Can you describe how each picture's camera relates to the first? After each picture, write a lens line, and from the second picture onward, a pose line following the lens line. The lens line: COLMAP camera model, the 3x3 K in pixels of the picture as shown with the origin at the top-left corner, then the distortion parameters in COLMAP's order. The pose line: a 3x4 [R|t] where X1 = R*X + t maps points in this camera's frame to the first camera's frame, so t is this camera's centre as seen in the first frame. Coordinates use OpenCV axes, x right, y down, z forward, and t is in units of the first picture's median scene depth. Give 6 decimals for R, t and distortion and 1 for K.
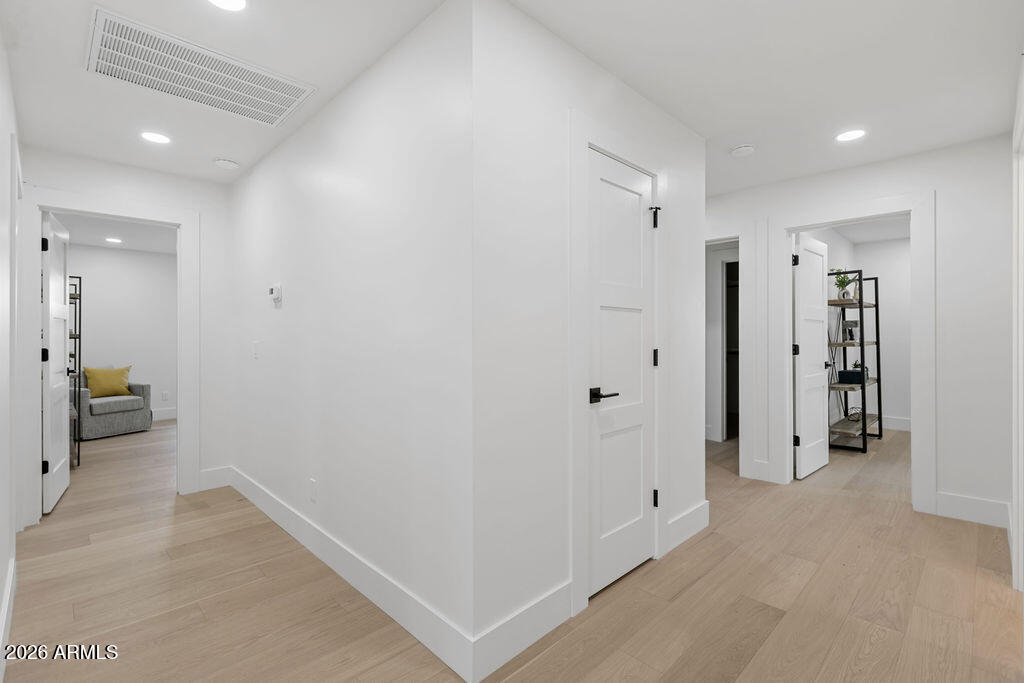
lens RADIAL K [[465.5, 0, 510.4], [0, 465.5, 336.9], [0, 0, 1]] dist [0.002009, -0.000134]
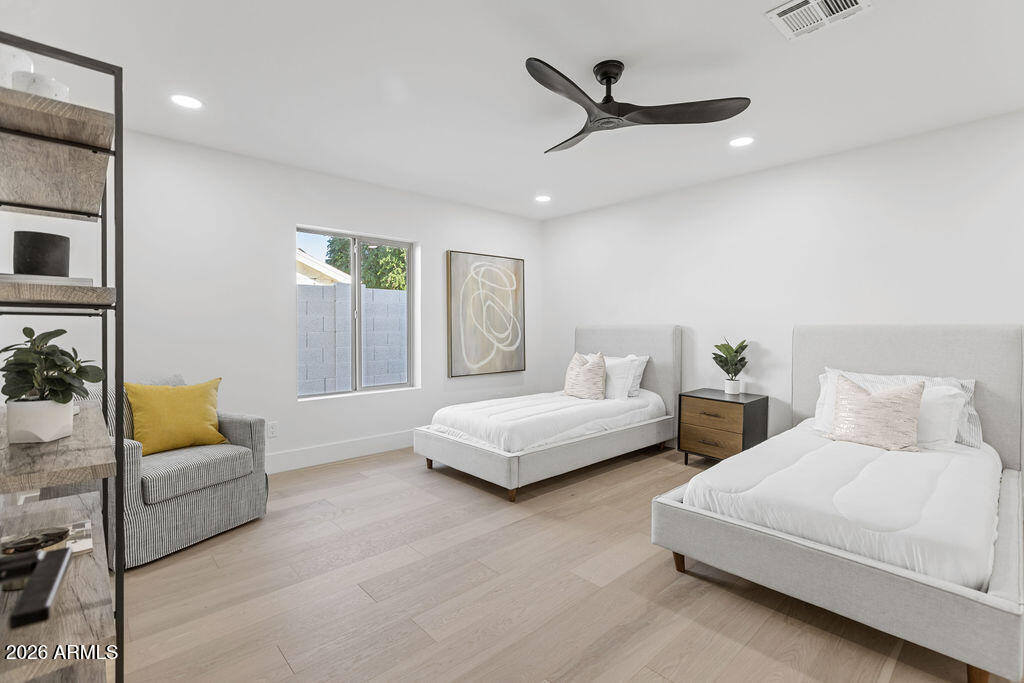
lens RADIAL K [[465.5, 0, 510.4], [0, 465.5, 336.9], [0, 0, 1]] dist [0.002009, -0.000134]
pose [[0.999451, -0.000988, -0.033103, -0.530991], [0.001768, 0.999721, 0.023536, 0.011379], [0.033070, -0.023581, 0.999175, 0.568789]]
